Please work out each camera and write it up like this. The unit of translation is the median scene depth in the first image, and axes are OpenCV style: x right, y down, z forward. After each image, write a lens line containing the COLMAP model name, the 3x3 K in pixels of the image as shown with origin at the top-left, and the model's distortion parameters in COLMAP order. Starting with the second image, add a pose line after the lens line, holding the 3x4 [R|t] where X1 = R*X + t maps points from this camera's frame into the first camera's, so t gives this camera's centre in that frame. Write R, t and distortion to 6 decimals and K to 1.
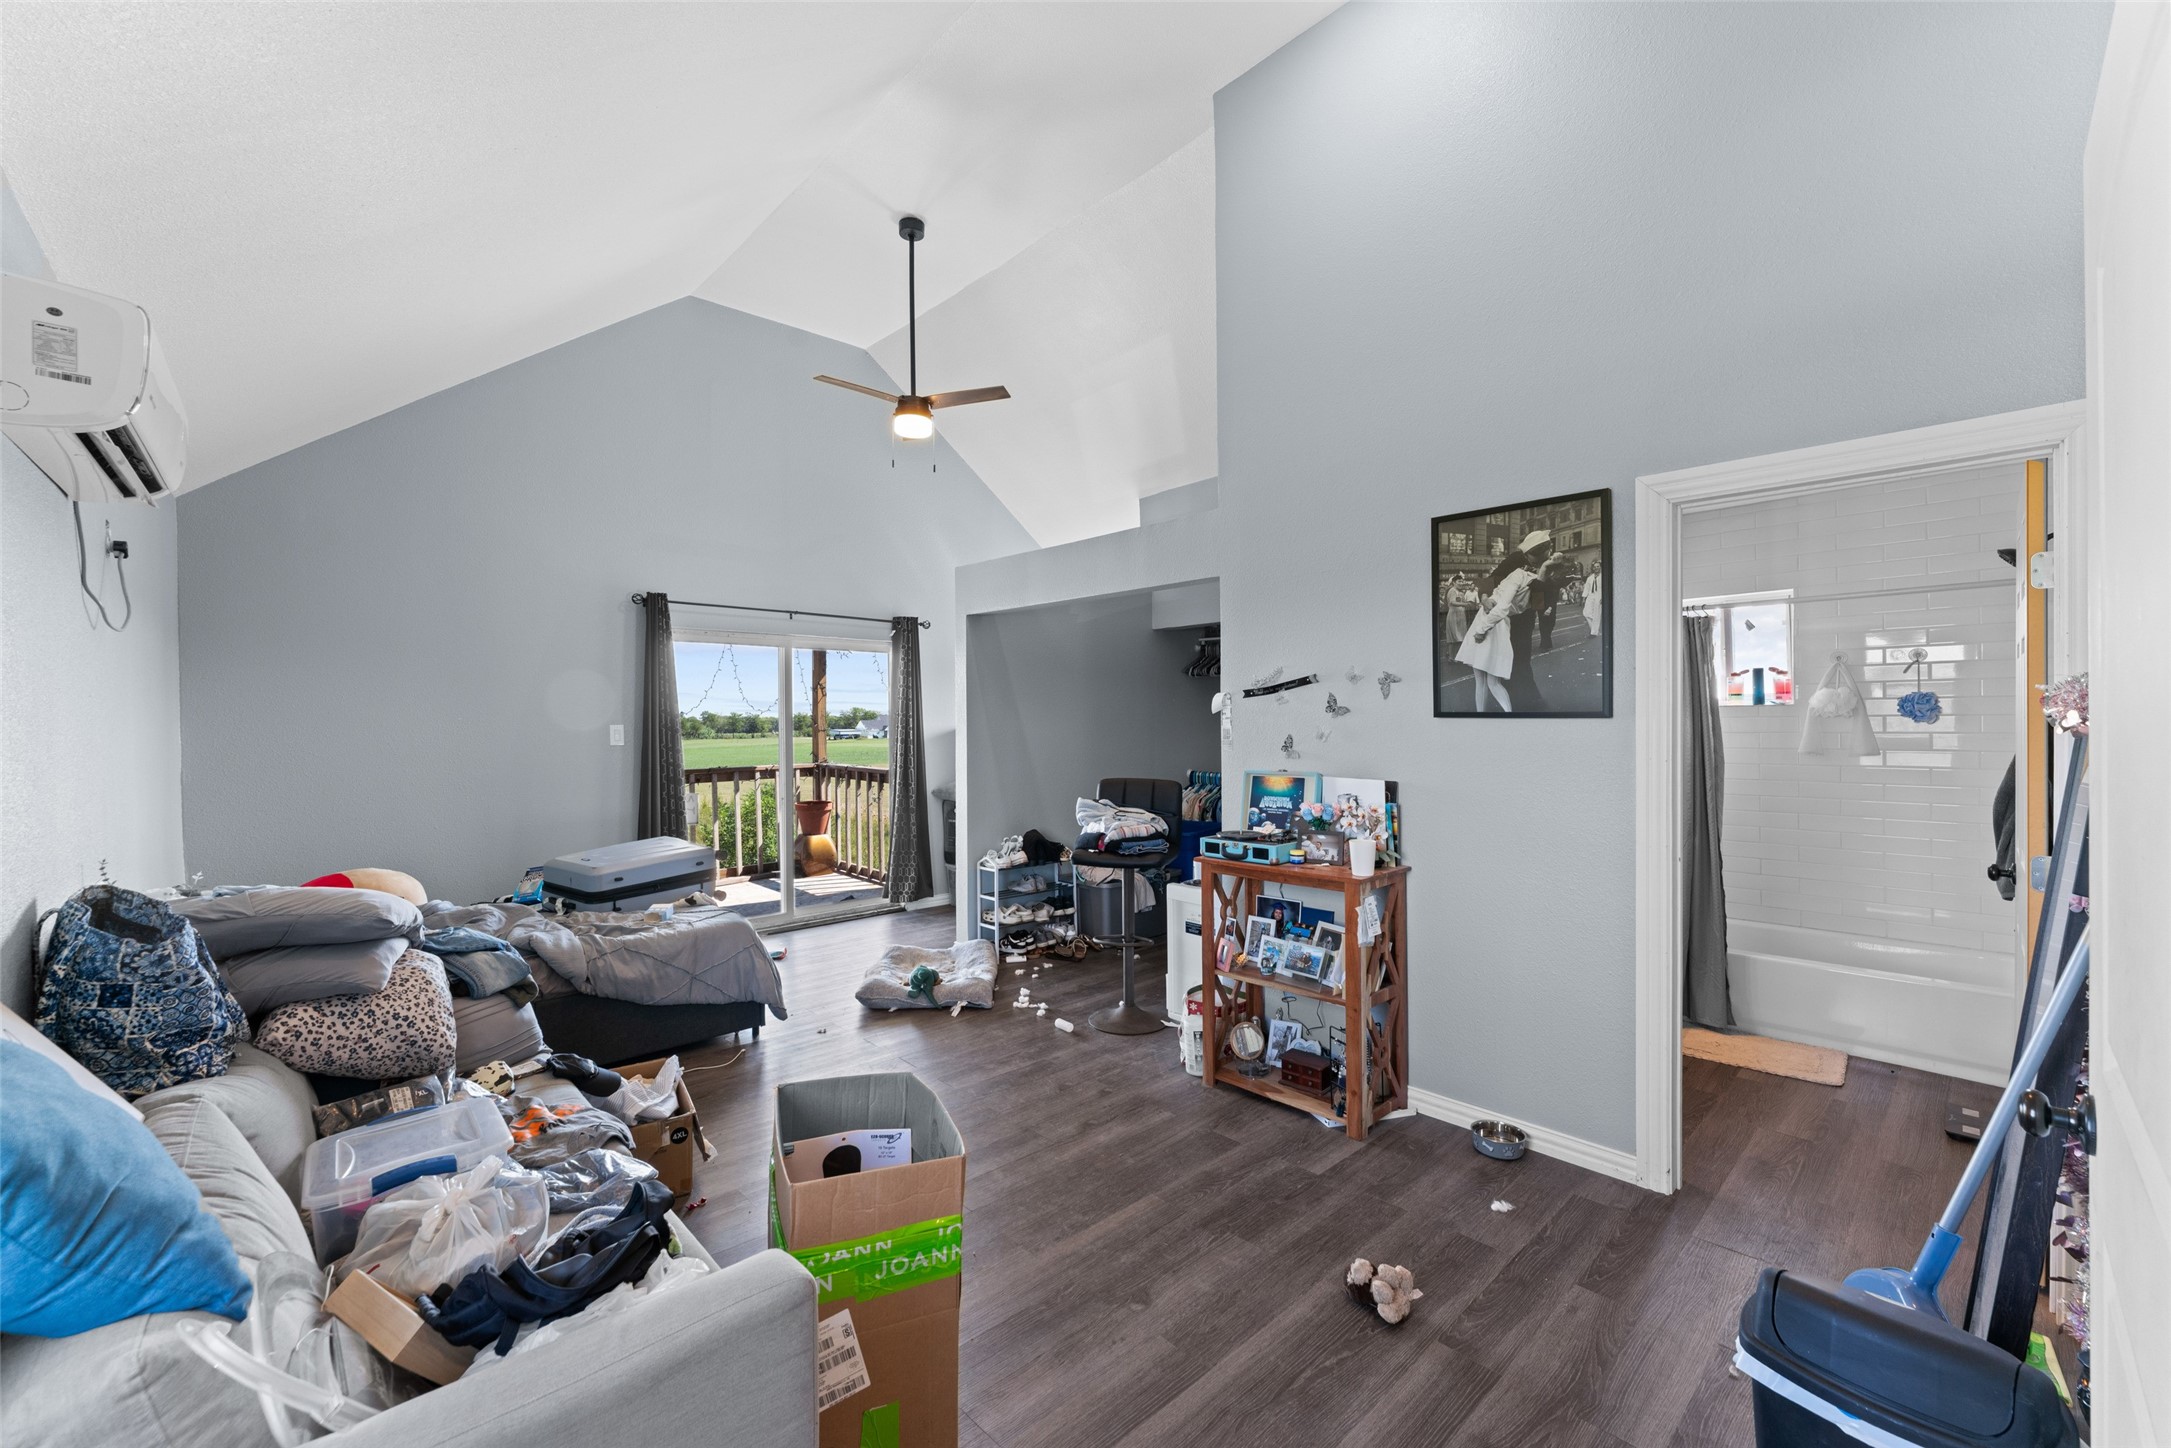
lens RADIAL K [[873.9, 0, 1077.9], [0, 873.9, 728.2], [0, 0, 1]] dist [-0.006159, 0.000928]
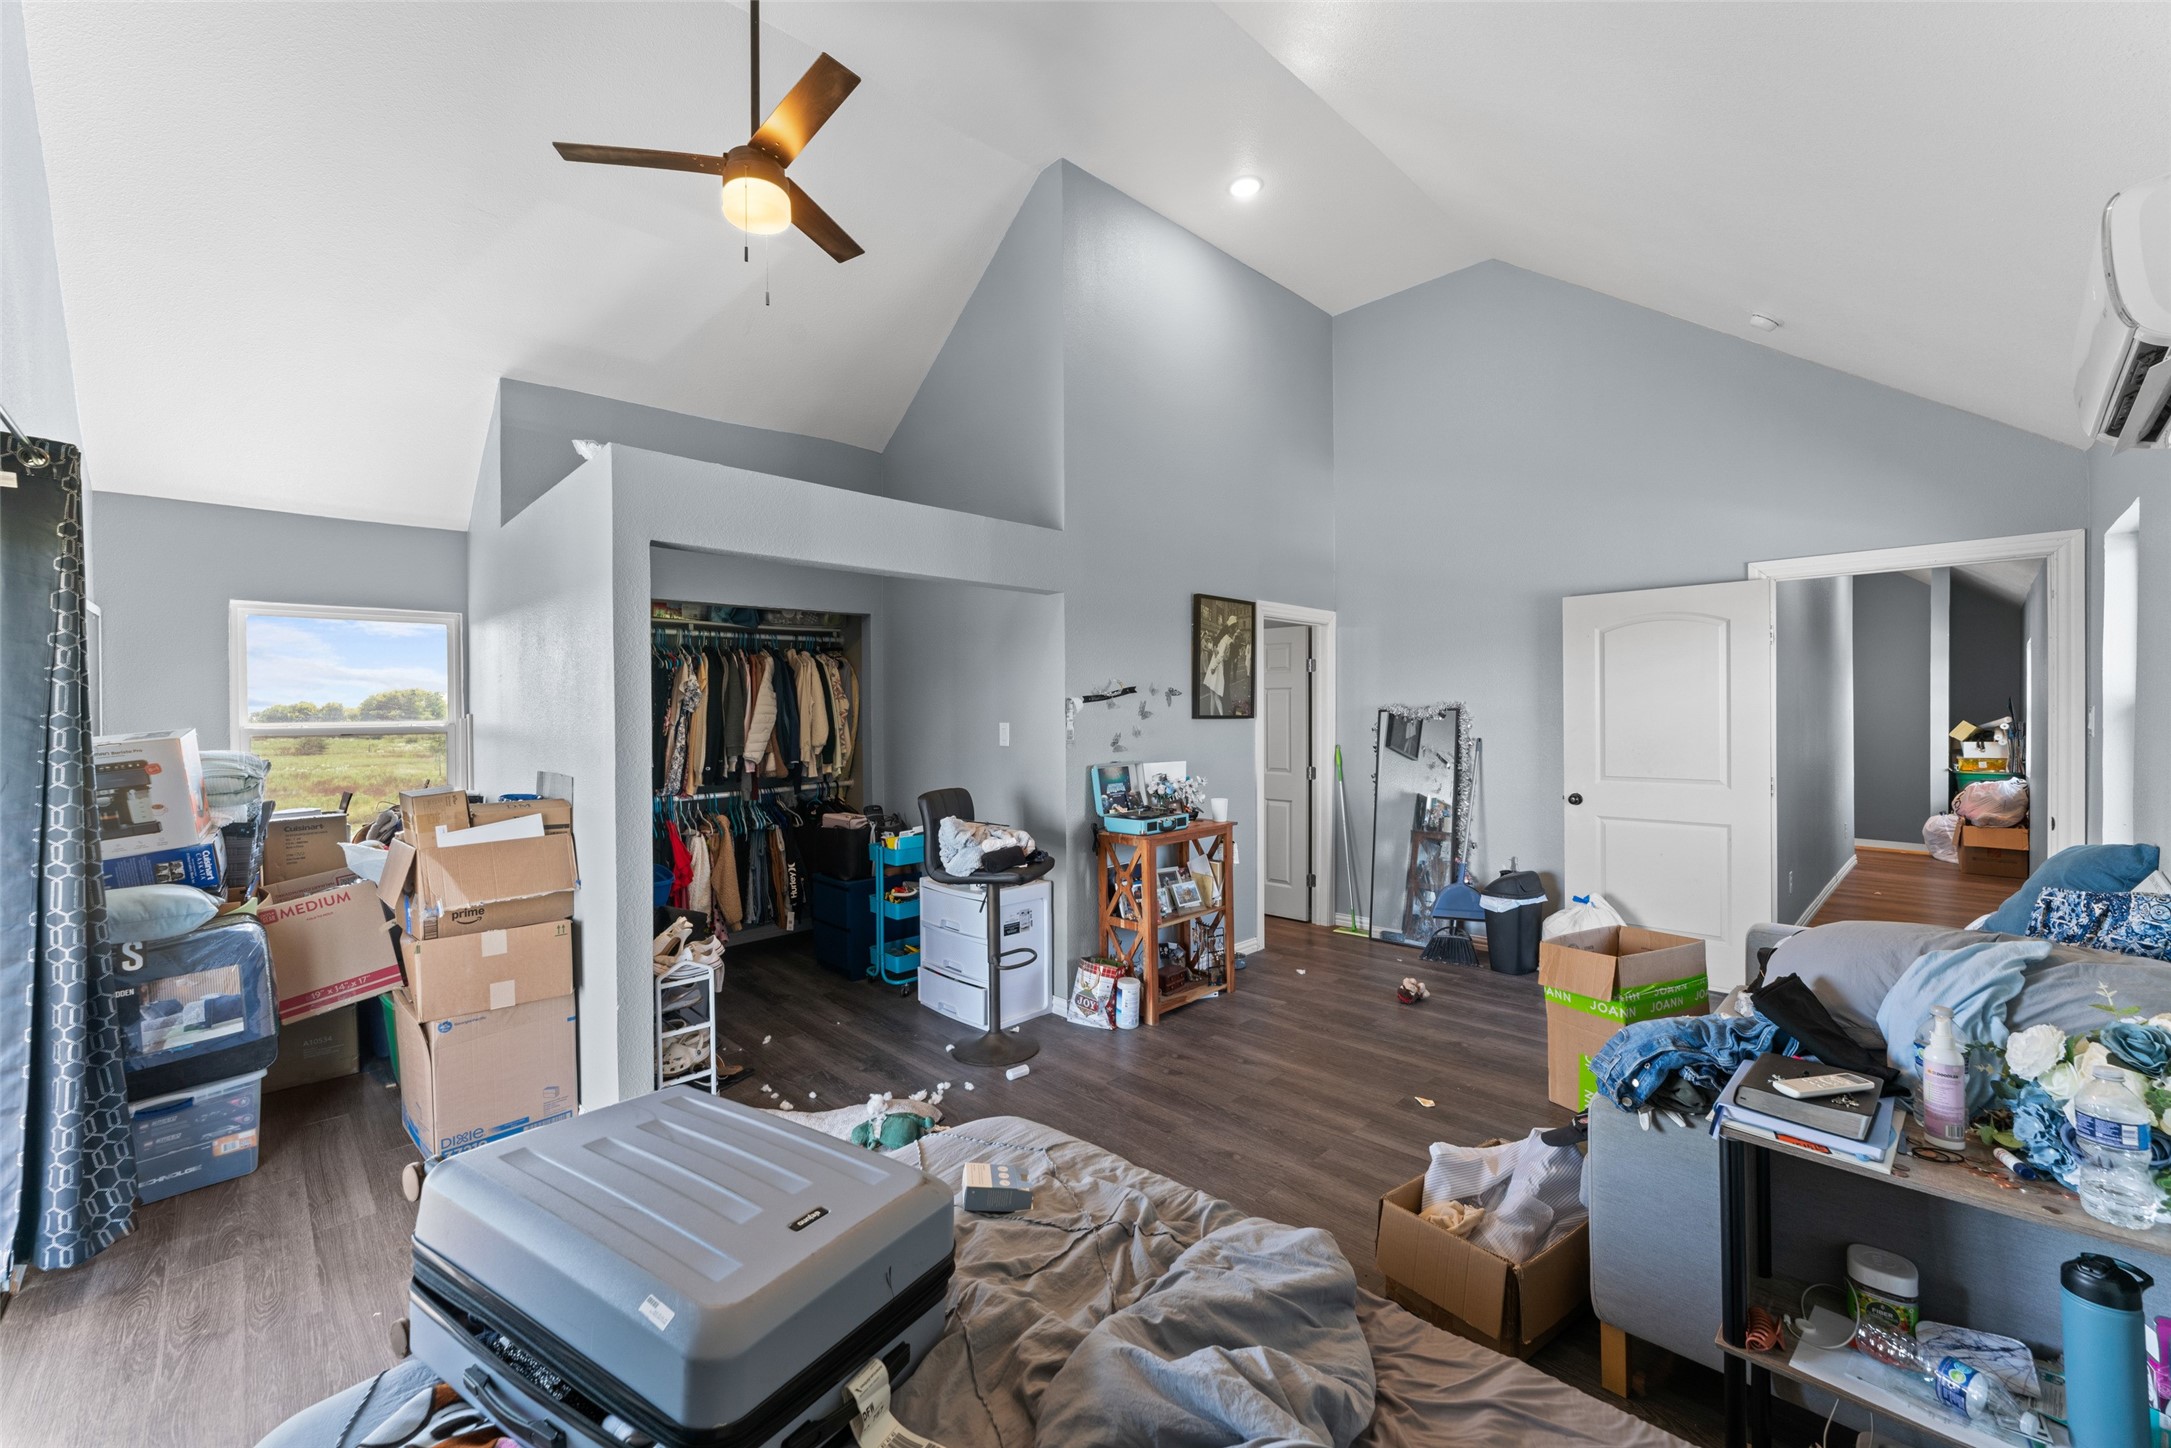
lens RADIAL K [[873.9, 0, 1077.1], [0, 873.9, 710.5], [0, 0, 1]] dist [-0.006159, 0.000928]
pose [[-0.020322, -0.002266, 0.999791, -1.230414], [0.012167, 0.999923, 0.002513, -0.035782], [-0.999719, 0.012216, -0.020293, 1.304931]]
